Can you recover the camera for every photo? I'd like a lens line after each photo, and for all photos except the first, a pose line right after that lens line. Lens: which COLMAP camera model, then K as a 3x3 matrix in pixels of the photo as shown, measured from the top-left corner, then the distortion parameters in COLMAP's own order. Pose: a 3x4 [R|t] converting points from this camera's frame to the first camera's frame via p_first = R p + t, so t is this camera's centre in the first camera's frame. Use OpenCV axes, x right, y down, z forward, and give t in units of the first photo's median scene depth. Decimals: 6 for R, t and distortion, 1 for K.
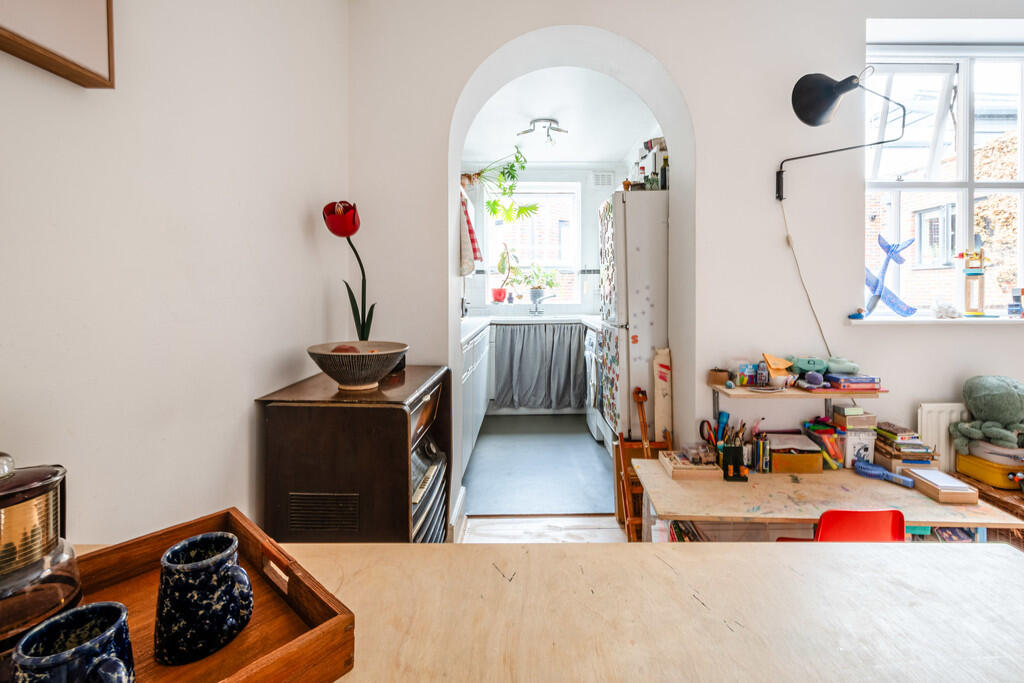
lens RADIAL K [[494.0, 0, 535.5], [0, 494.0, 293.2], [0, 0, 1]] dist [-0.000160, 0.000082]
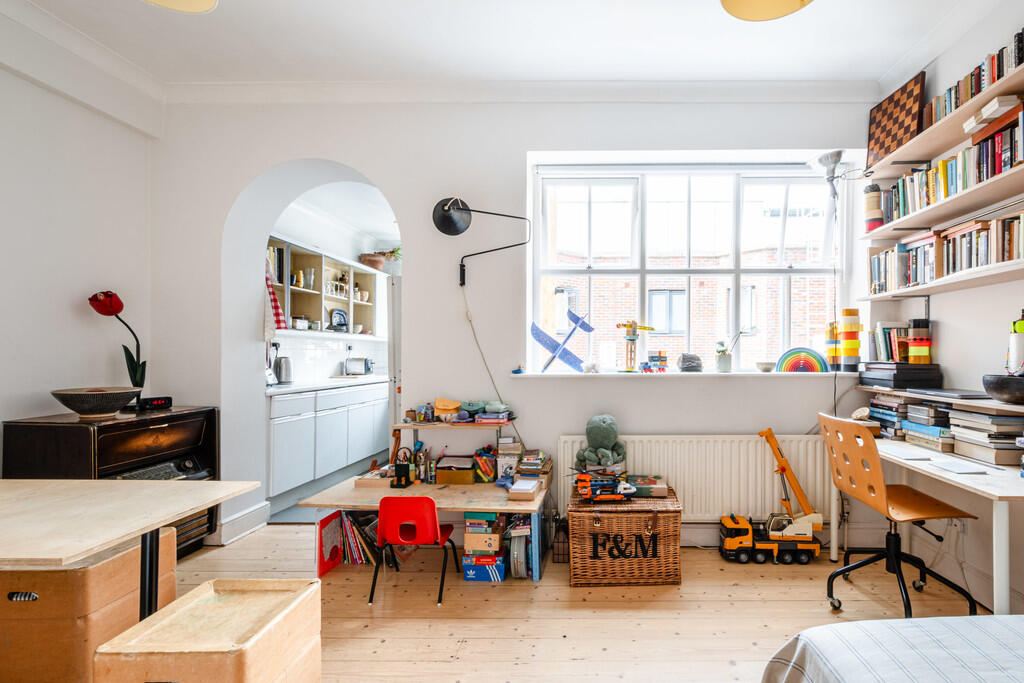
lens RADIAL K [[506.5, 0, 605.8], [0, 506.5, 356.2], [0, 0, 1]] dist [0.000255, -0.000017]
pose [[0.999533, 0.001725, -0.030505, 0.439073], [-0.001686, 0.999998, 0.001277, 0.001166], [0.030507, -0.001225, 0.999534, -0.179433]]
